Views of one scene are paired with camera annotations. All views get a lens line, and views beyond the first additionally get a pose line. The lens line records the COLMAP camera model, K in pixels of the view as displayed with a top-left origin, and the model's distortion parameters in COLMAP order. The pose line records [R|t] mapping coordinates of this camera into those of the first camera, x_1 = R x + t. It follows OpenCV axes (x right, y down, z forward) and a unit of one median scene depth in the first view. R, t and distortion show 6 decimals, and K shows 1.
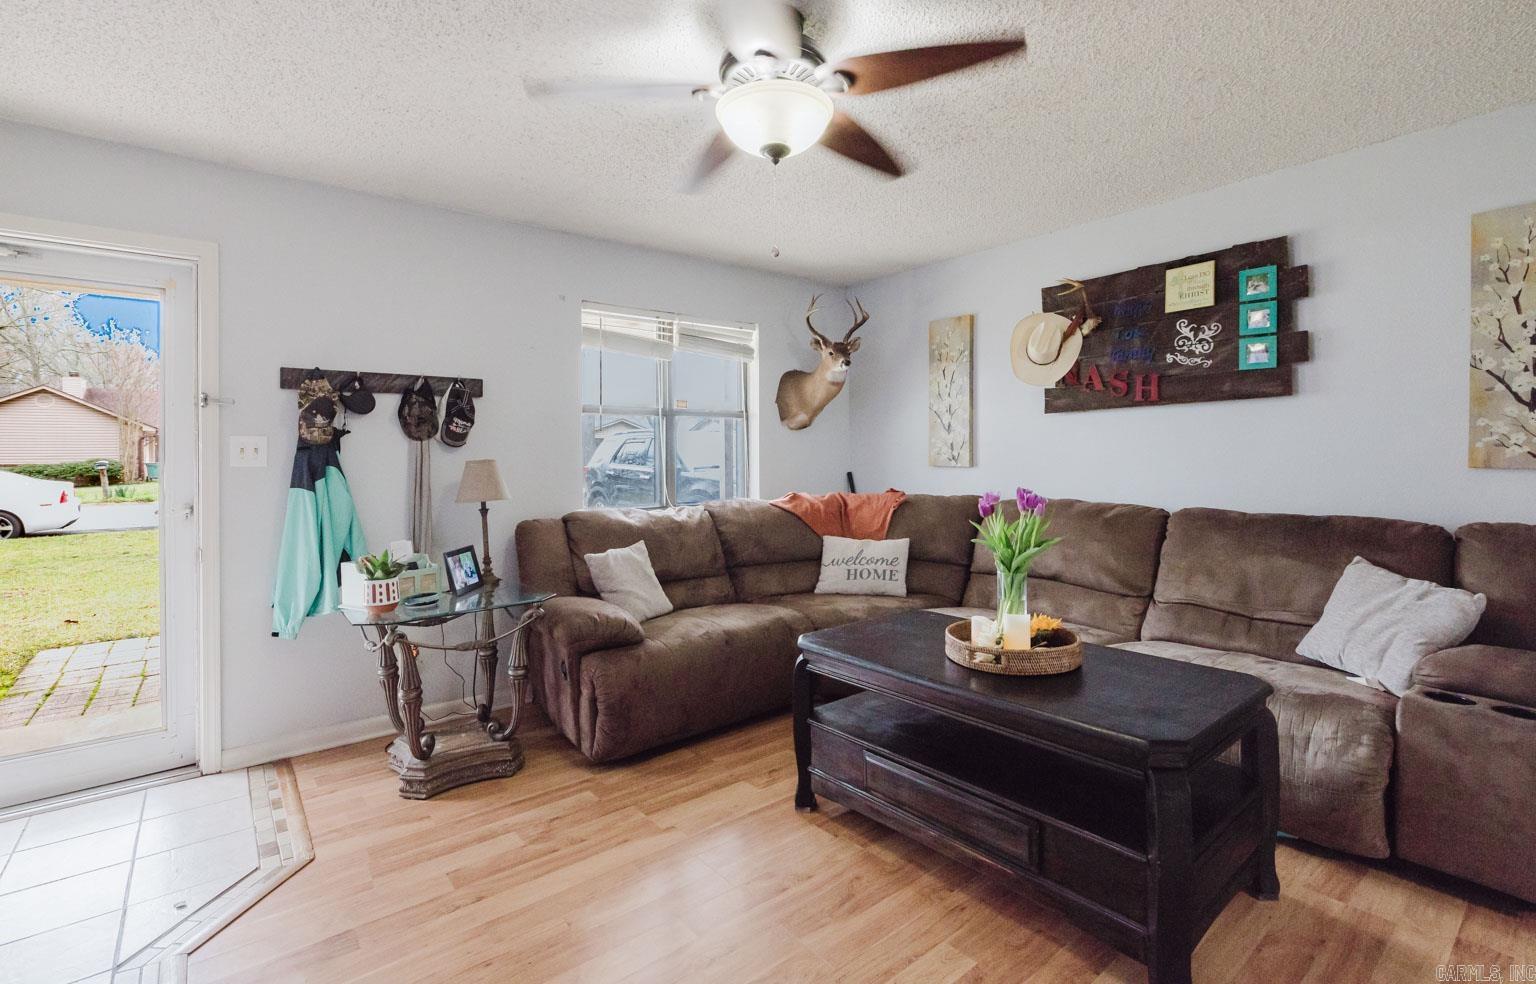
lens RADIAL K [[716.8, 0, 770.5], [0, 716.8, 439.2], [0, 0, 1]] dist [0.000180, -0.000398]
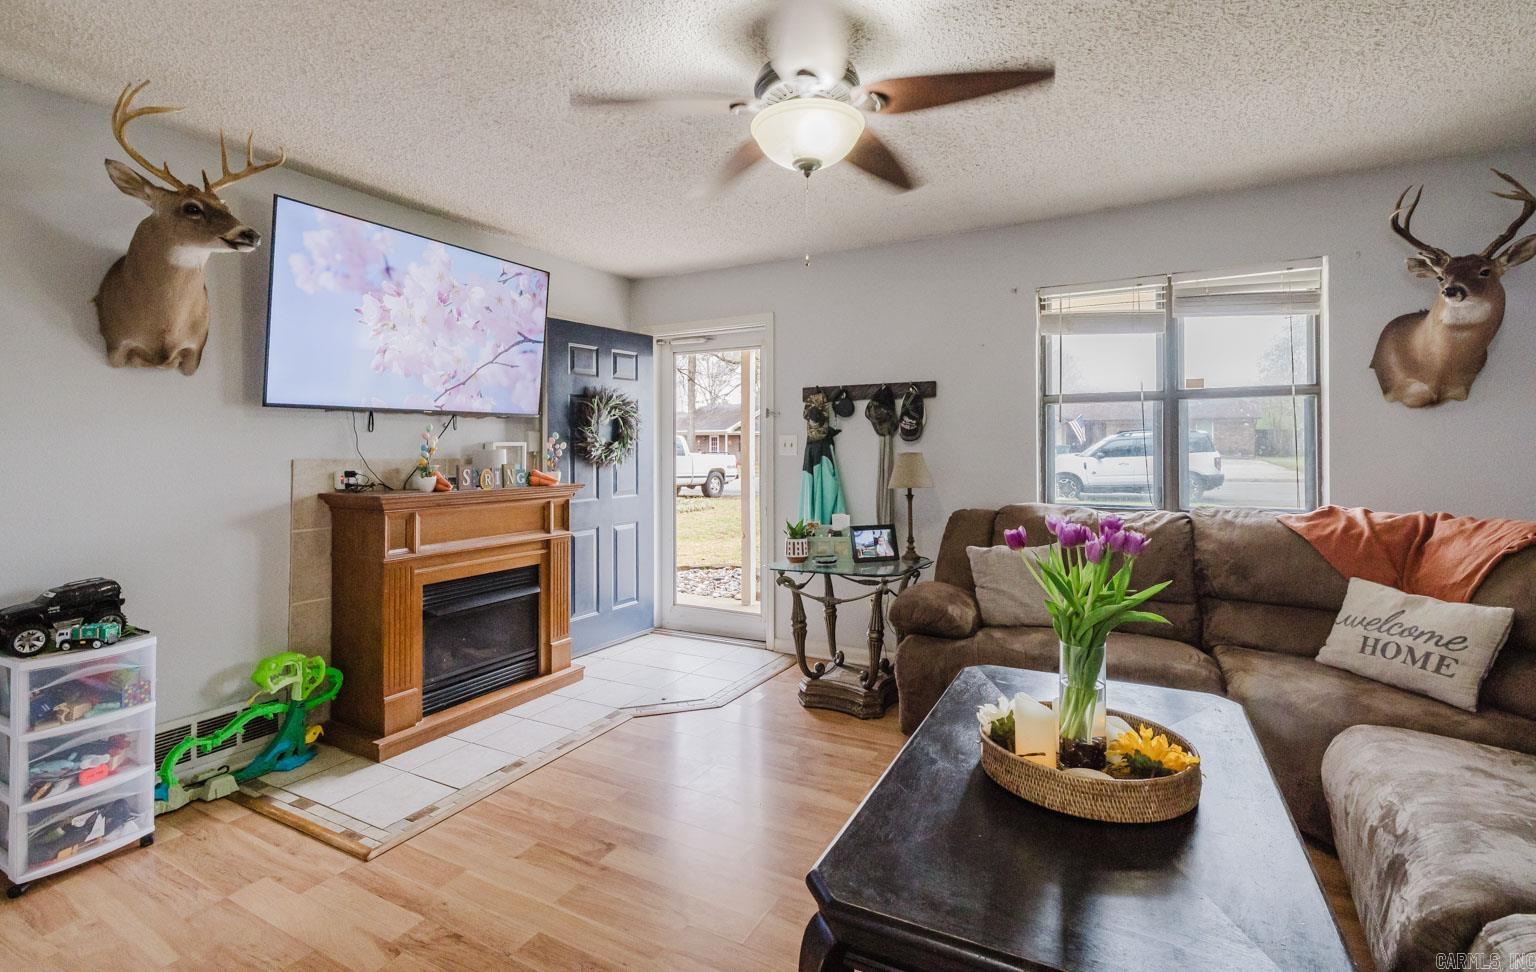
lens RADIAL K [[696.9, 0, 763.3], [0, 696.9, 439.8], [0, 0, 1]] dist [-0.000694, -0.000101]
pose [[0.375750, -0.004960, -0.926708, 0.543525], [0.025065, 0.999674, 0.004812, -0.002774], [0.926382, -0.025036, 0.375752, 0.351647]]
